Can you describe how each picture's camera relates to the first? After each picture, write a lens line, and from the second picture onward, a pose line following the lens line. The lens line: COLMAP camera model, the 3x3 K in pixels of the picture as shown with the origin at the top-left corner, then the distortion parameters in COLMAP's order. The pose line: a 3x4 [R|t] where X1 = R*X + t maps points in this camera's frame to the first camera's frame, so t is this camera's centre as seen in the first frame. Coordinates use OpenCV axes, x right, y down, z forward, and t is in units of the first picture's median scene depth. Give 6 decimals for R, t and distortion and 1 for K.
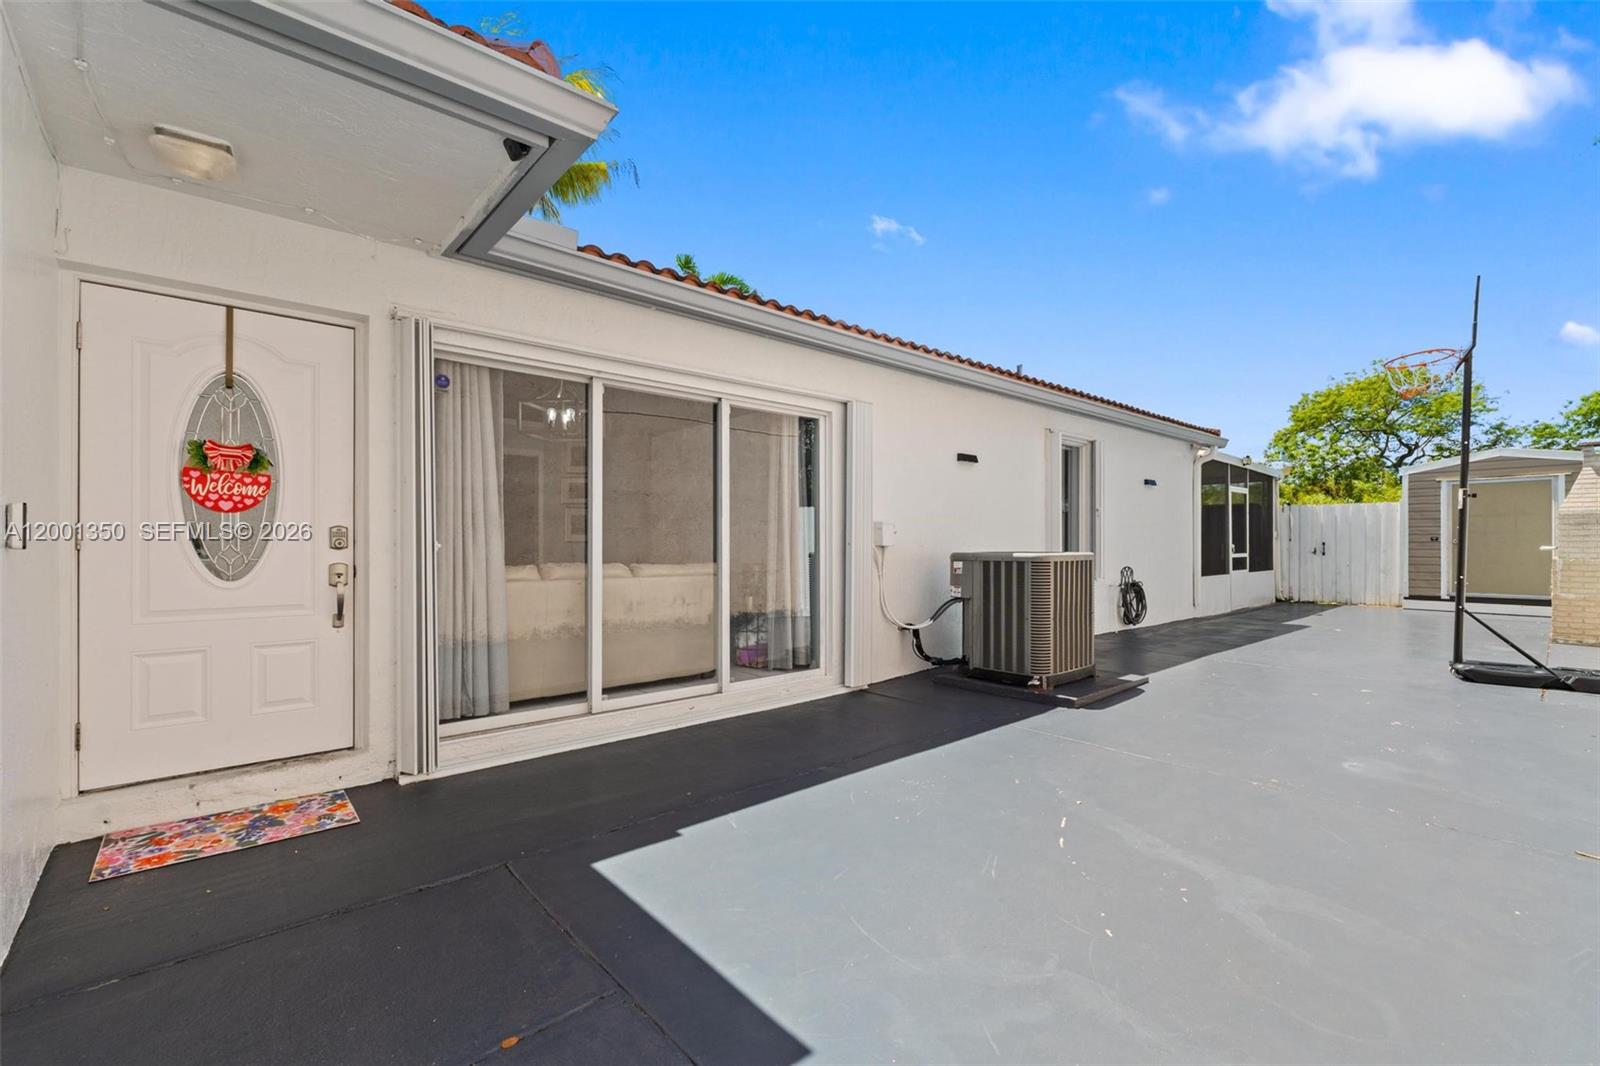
lens RADIAL K [[698.4, 0, 811.5], [0, 698.4, 547.4], [0, 0, 1]] dist [0.001380, 0.000477]
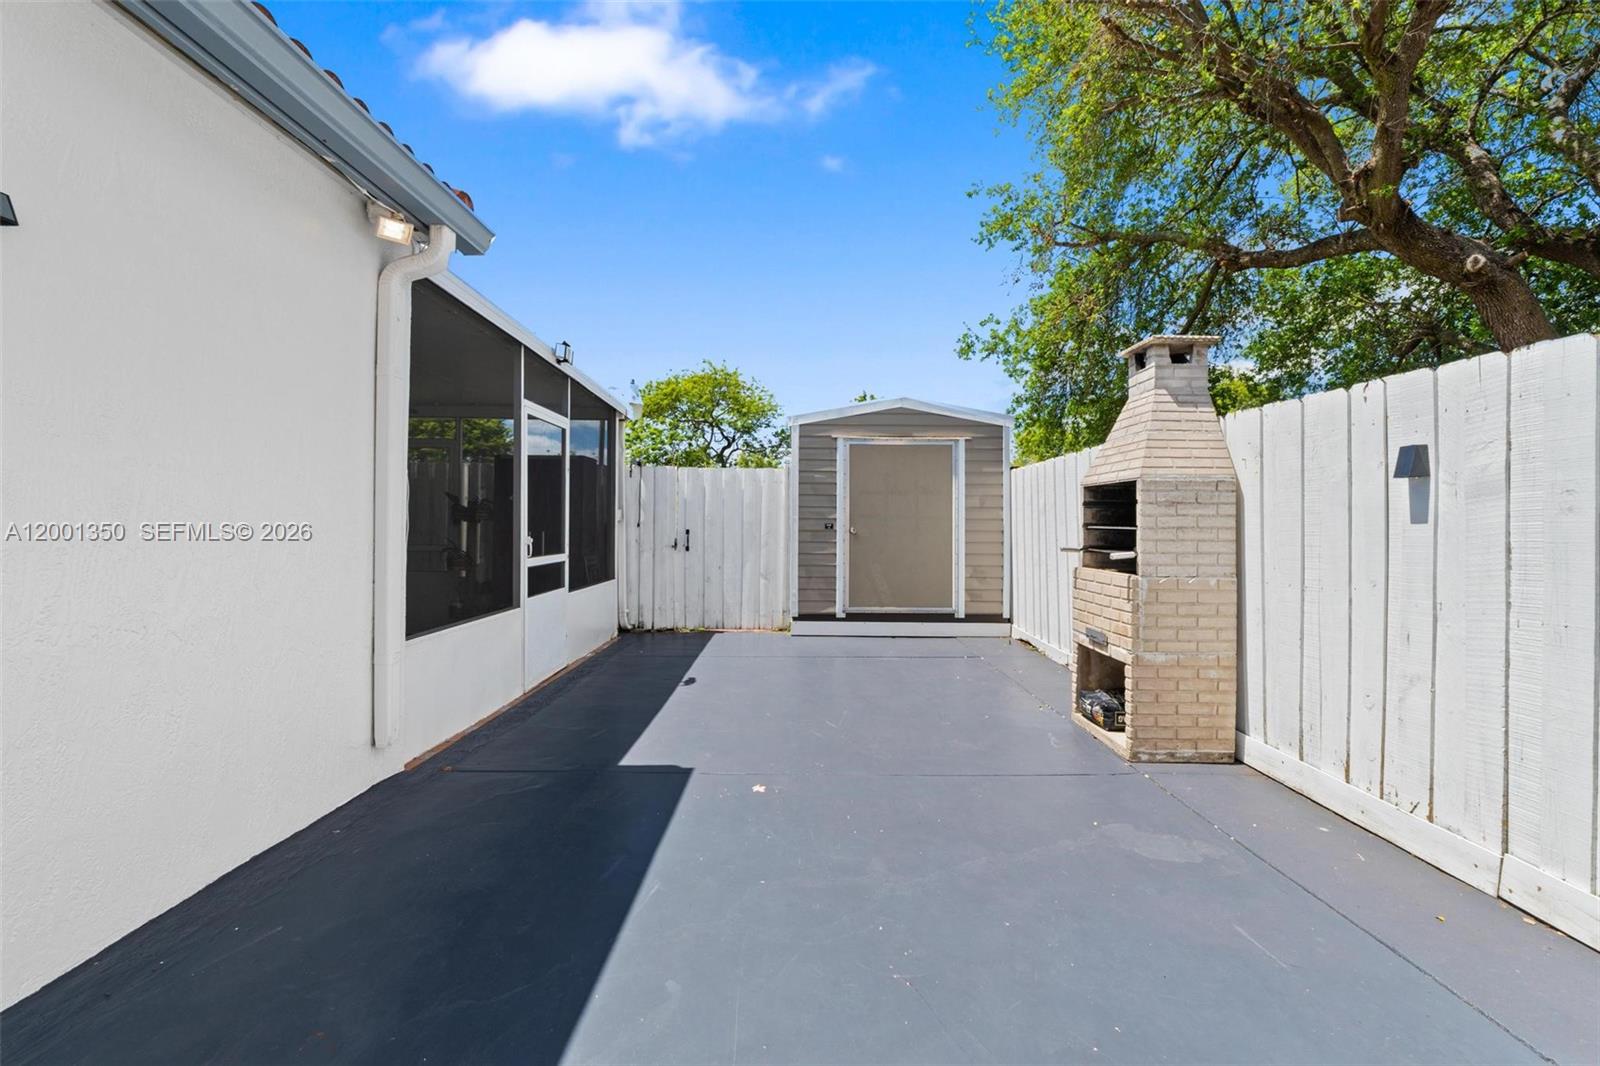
lens RADIAL K [[675.3, 0, 809.4], [0, 675.3, 521.2], [0, 0, 1]] dist [-0.000716, -0.000085]
pose [[0.657566, 0.013887, 0.753269, 0.357034], [-0.007840, 0.999902, -0.011589, -0.008532], [-0.753356, 0.001715, 0.657611, 0.530079]]
